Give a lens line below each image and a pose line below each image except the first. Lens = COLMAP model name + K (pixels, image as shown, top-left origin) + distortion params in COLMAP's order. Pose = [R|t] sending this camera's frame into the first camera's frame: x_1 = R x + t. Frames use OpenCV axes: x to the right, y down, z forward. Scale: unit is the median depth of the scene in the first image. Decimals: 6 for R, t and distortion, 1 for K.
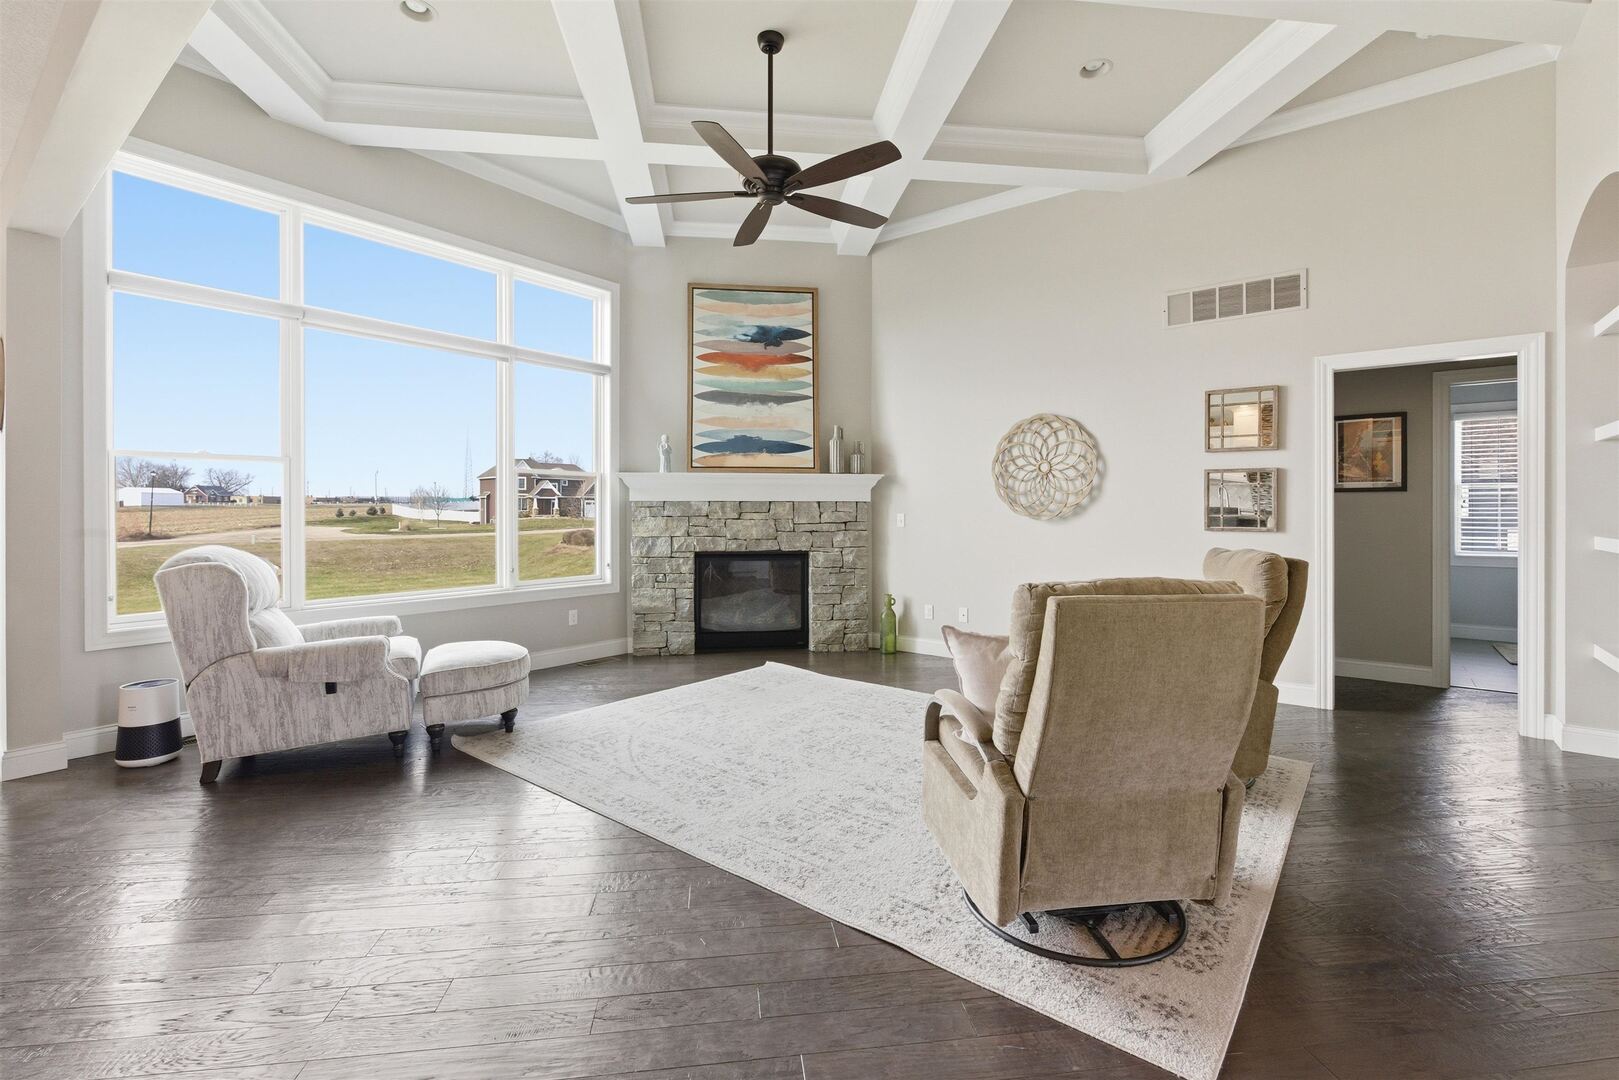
lens RADIAL K [[721.9, 0, 806.8], [0, 721.9, 503.7], [0, 0, 1]] dist [-0.004951, 0.001709]
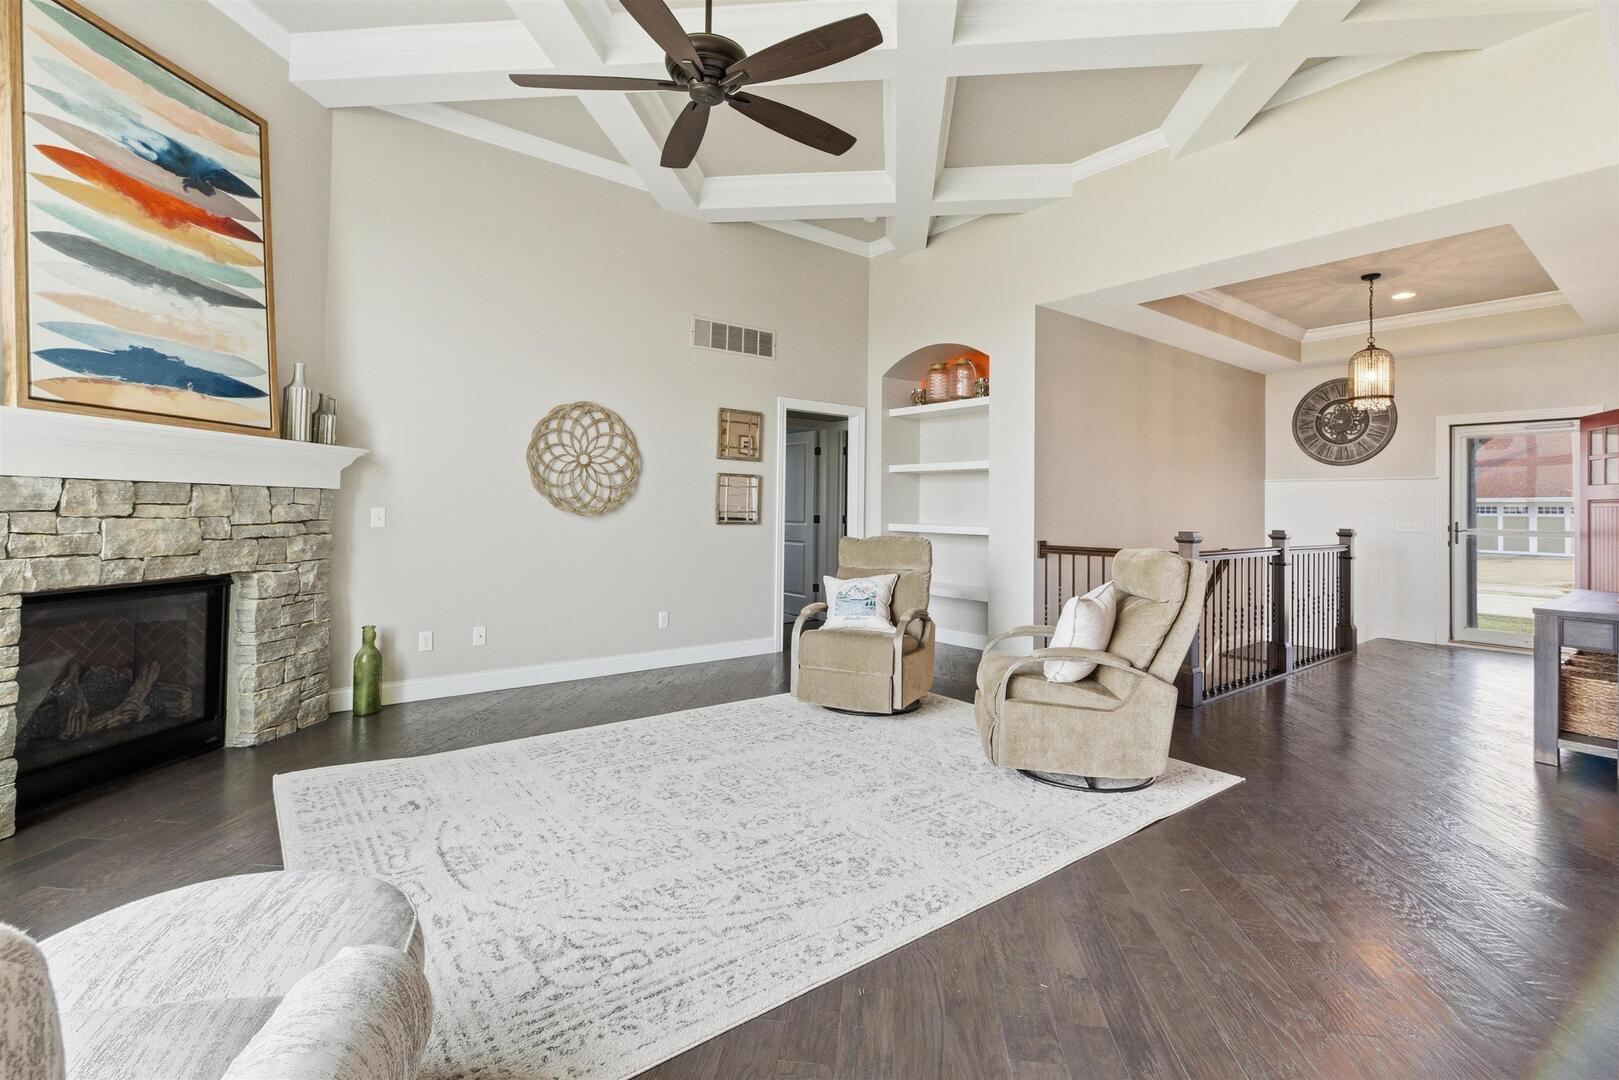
lens RADIAL K [[747.4, 0, 810.6], [0, 747.4, 491.4], [0, 0, 1]] dist [-0.005750, 0.002621]
pose [[0.223960, 0.025713, 0.974259, -0.481574], [-0.021556, 0.999538, -0.021425, 0.004865], [-0.974360, -0.016203, 0.224411, 0.441463]]
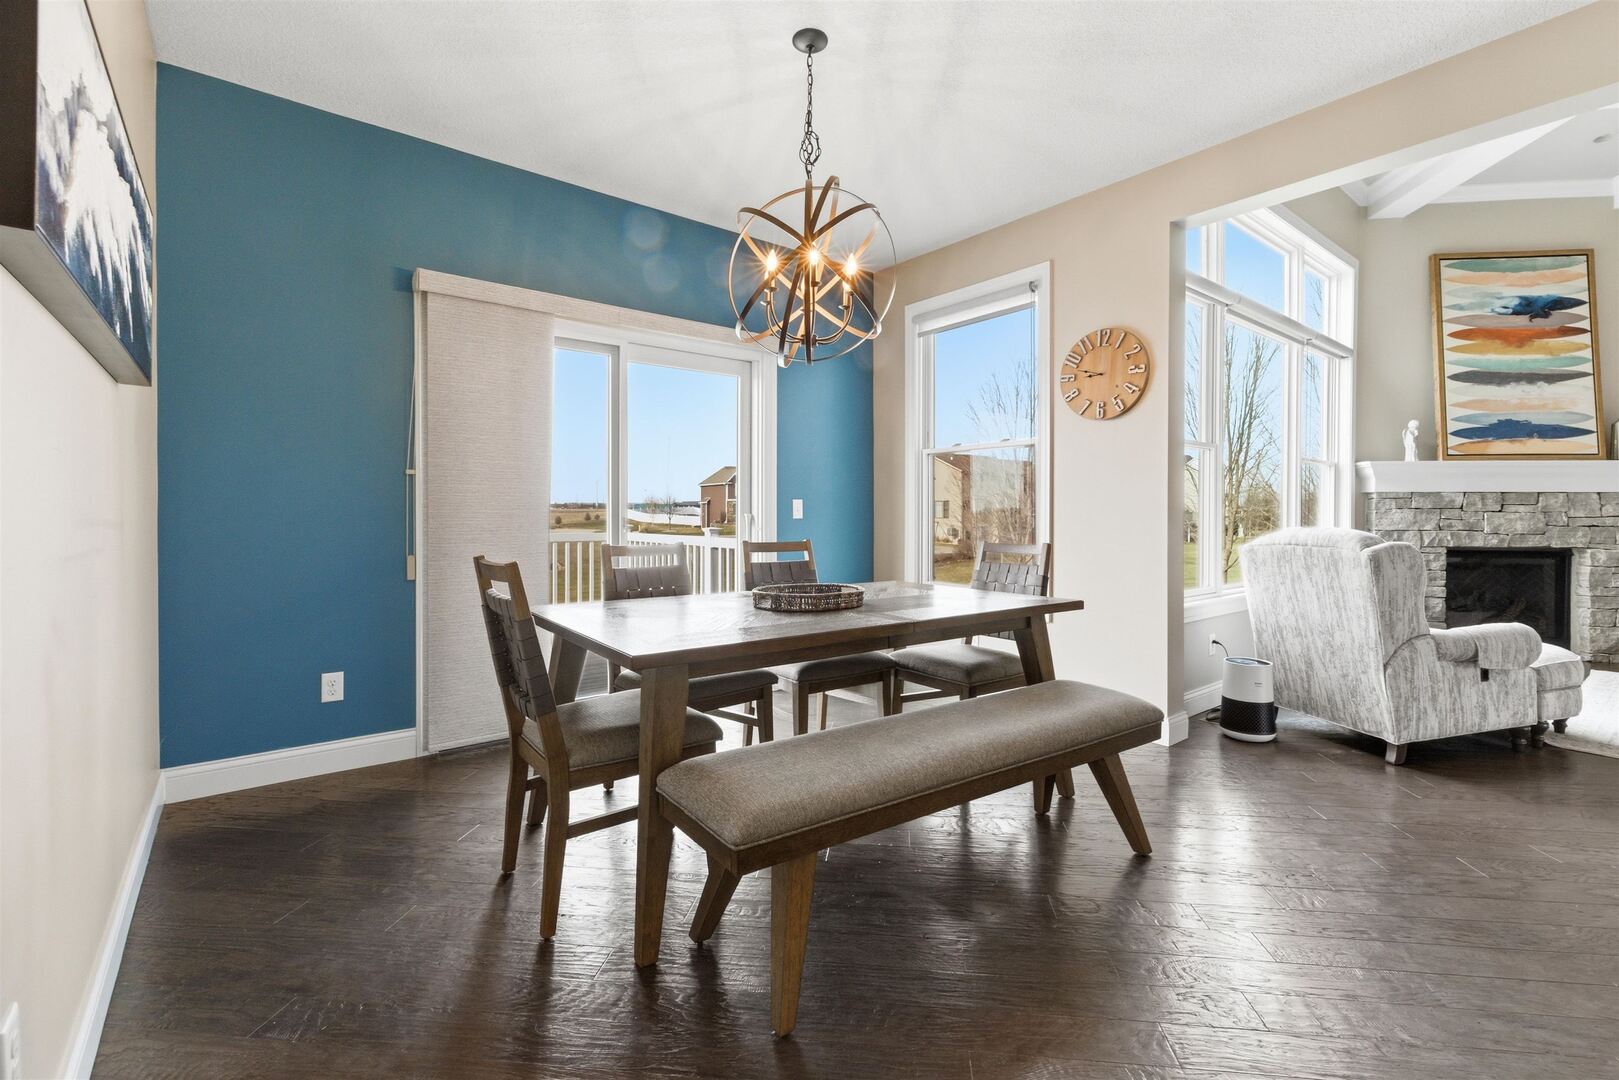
lens RADIAL K [[721.9, 0, 817.4], [0, 721.9, 524.4], [0, 0, 1]] dist [-0.004951, 0.001709]
pose [[0.974892, 0.005678, -0.222604, -0.729303], [-0.001256, 0.999799, 0.020003, 0.020159], [0.222673, -0.019221, 0.974704, -0.071824]]
